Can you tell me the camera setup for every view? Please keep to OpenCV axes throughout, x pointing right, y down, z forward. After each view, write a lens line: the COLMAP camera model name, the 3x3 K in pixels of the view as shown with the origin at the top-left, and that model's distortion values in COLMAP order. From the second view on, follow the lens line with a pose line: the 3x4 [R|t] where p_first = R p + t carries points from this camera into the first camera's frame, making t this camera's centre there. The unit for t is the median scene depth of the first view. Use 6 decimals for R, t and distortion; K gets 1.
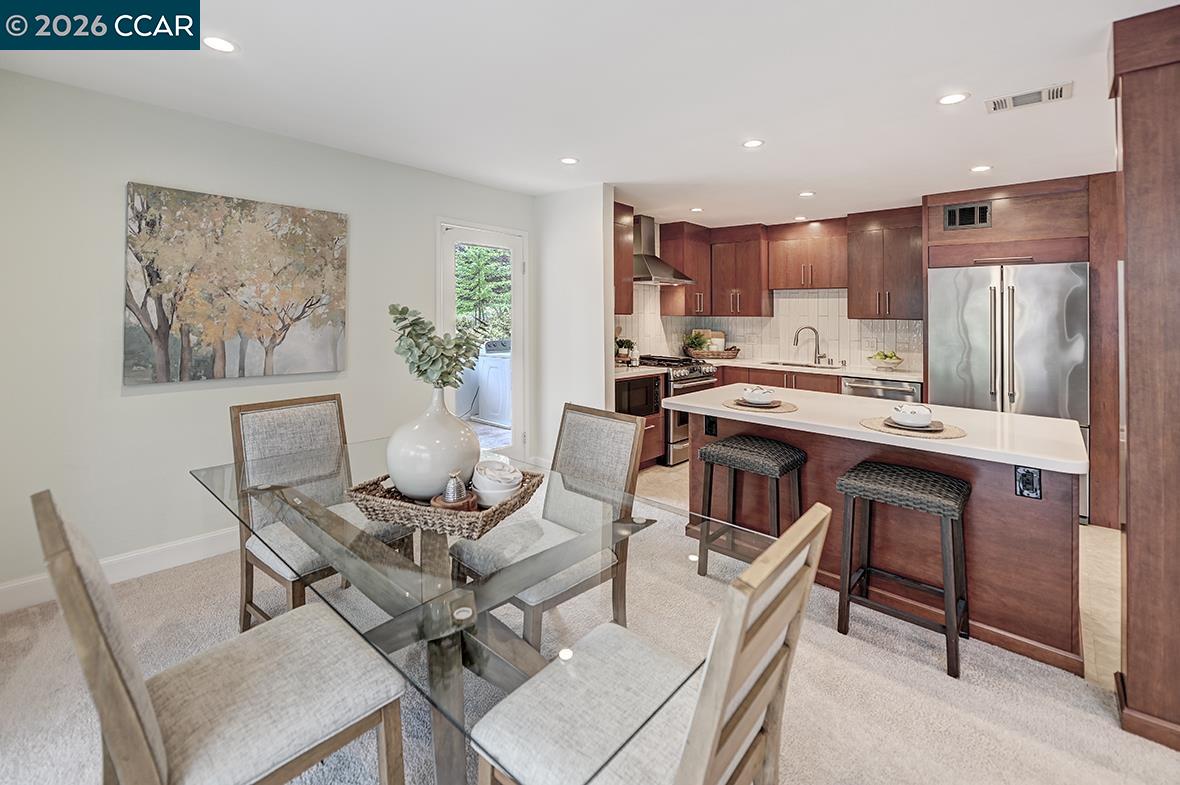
lens RADIAL K [[522.9, 0, 596.0], [0, 522.9, 312.1], [0, 0, 1]] dist [-0.005026, -0.000874]
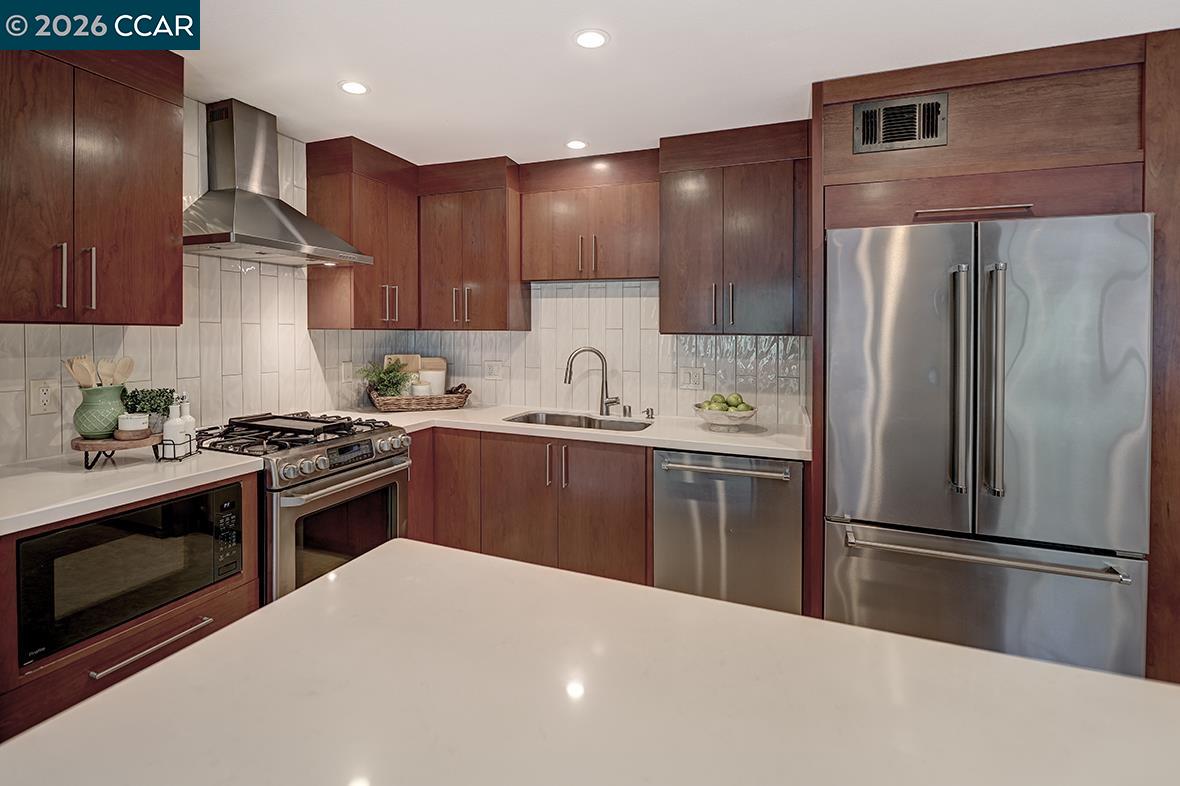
lens RADIAL K [[529.3, 0, 548.7], [0, 529.3, 342.9], [0, 0, 1]] dist [-0.003910, 0.001595]
pose [[0.940426, -0.006515, 0.339936, 0.178214], [-0.002136, 0.999683, 0.025069, 0.008190], [-0.339991, -0.024301, 0.940115, 0.493445]]
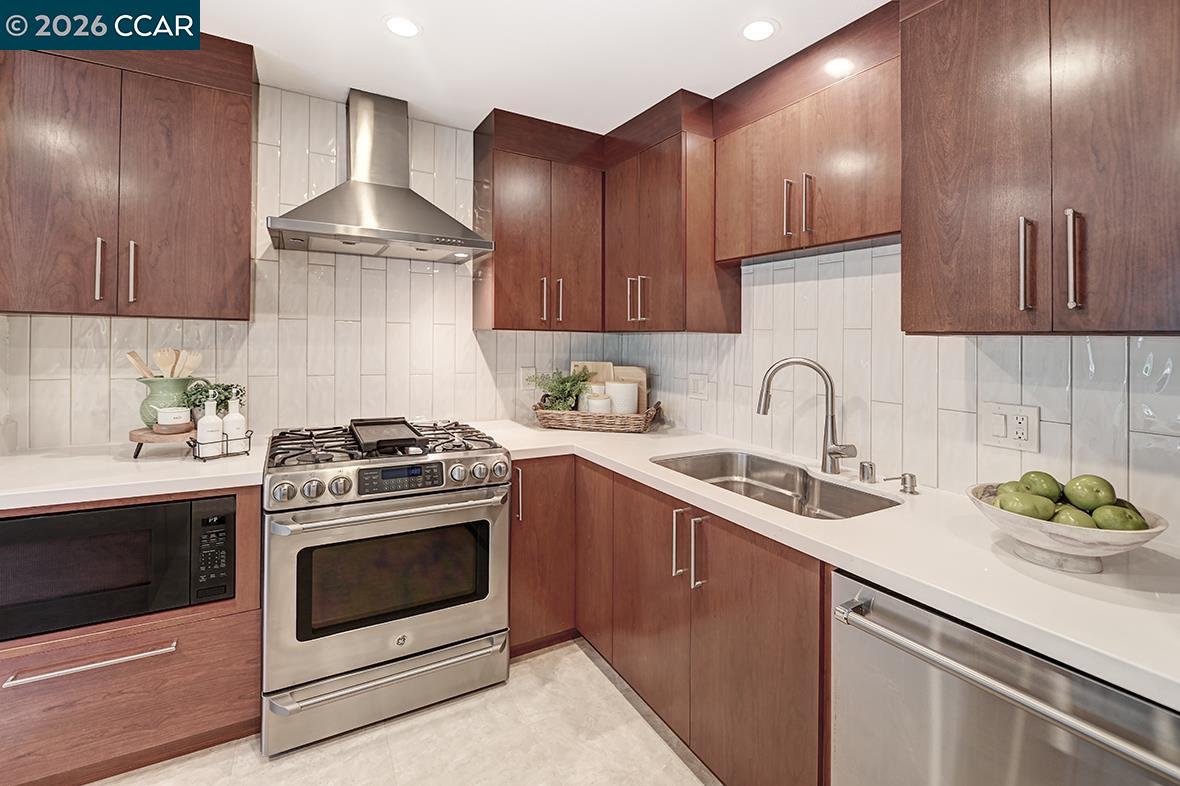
lens RADIAL K [[499.2, 0, 635.5], [0, 499.2, 345.1], [0, 0, 1]] dist [-0.007709, 0.000364]
pose [[0.964455, 0.011883, -0.263979, 0.398377], [-0.010255, 0.999919, 0.007545, 0.017102], [0.264047, -0.004570, 0.964499, 0.667727]]
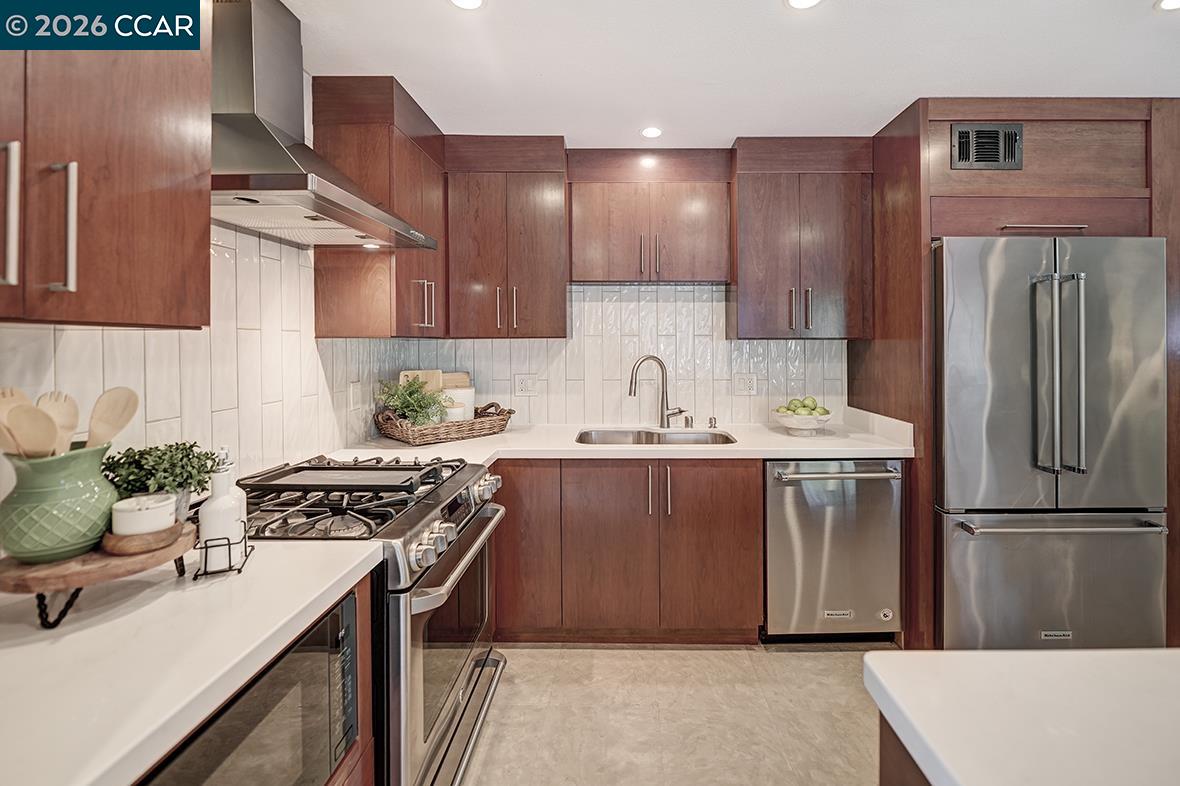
lens RADIAL K [[499.2, 0, 611.5], [0, 499.2, 347.1], [0, 0, 1]] dist [-0.007709, 0.000364]
pose [[0.751154, -0.015722, 0.659939, 0.056312], [0.008866, 0.999866, 0.013730, 0.011643], [-0.660067, -0.004462, 0.751194, 0.669569]]
